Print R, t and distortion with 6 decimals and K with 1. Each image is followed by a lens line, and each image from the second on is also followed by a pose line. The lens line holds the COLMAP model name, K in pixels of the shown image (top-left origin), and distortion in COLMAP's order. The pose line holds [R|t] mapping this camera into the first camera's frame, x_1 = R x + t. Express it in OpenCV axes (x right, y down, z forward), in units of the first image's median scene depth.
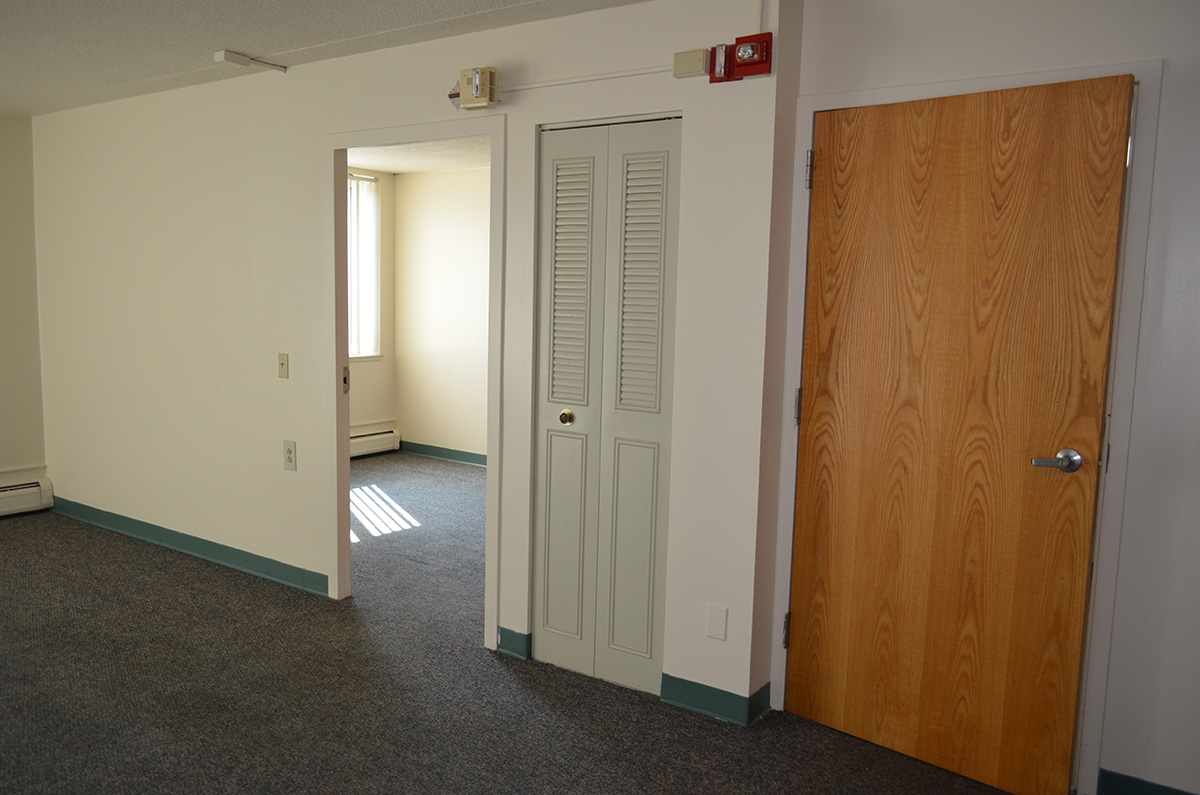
lens RADIAL K [[955.6, 0, 600.0], [0, 955.6, 397.5], [0, 0, 1]] dist [0.072240, -0.004507]
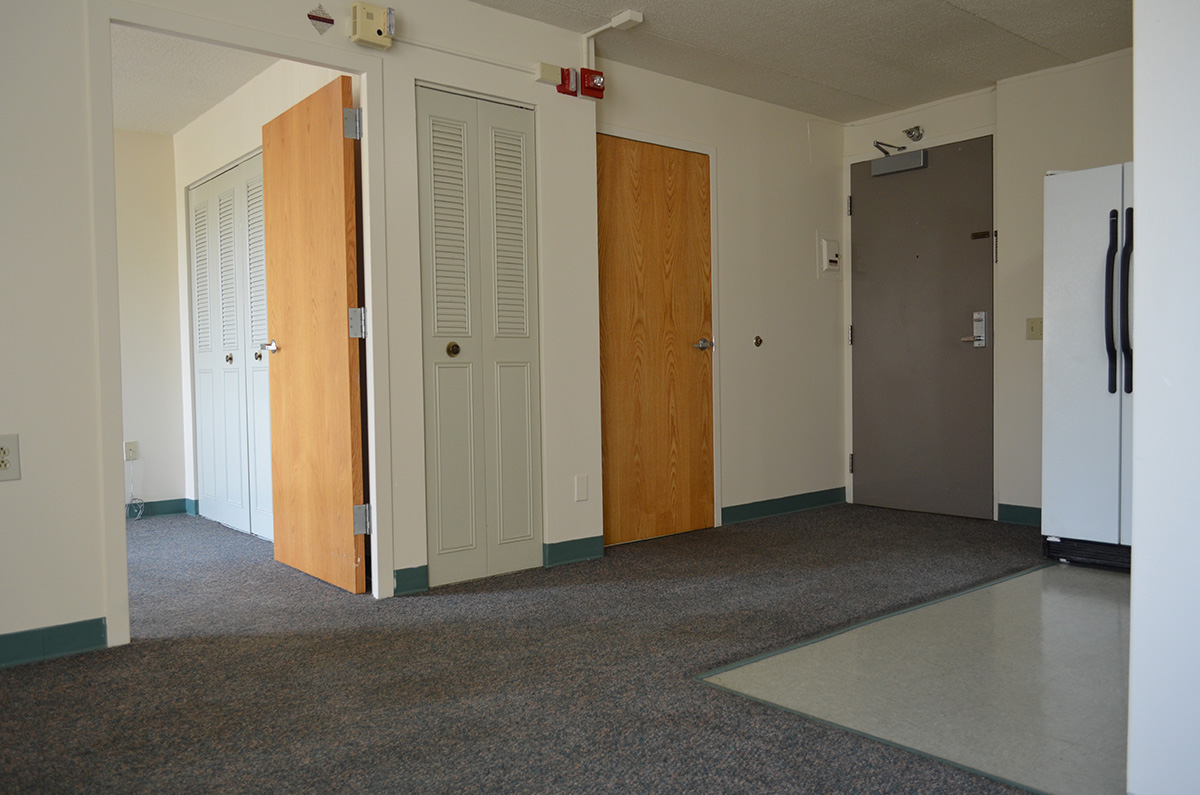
lens RADIAL K [[911.2, 0, 600.0], [0, 911.2, 397.5], [0, 0, 1]] dist [-0.026389, -0.003640]
pose [[0.226807, -0.056430, 0.972304, -1.209833], [0.129574, 0.991194, 0.027301, 0.083116], [-0.965282, 0.119793, 0.232121, 0.711949]]
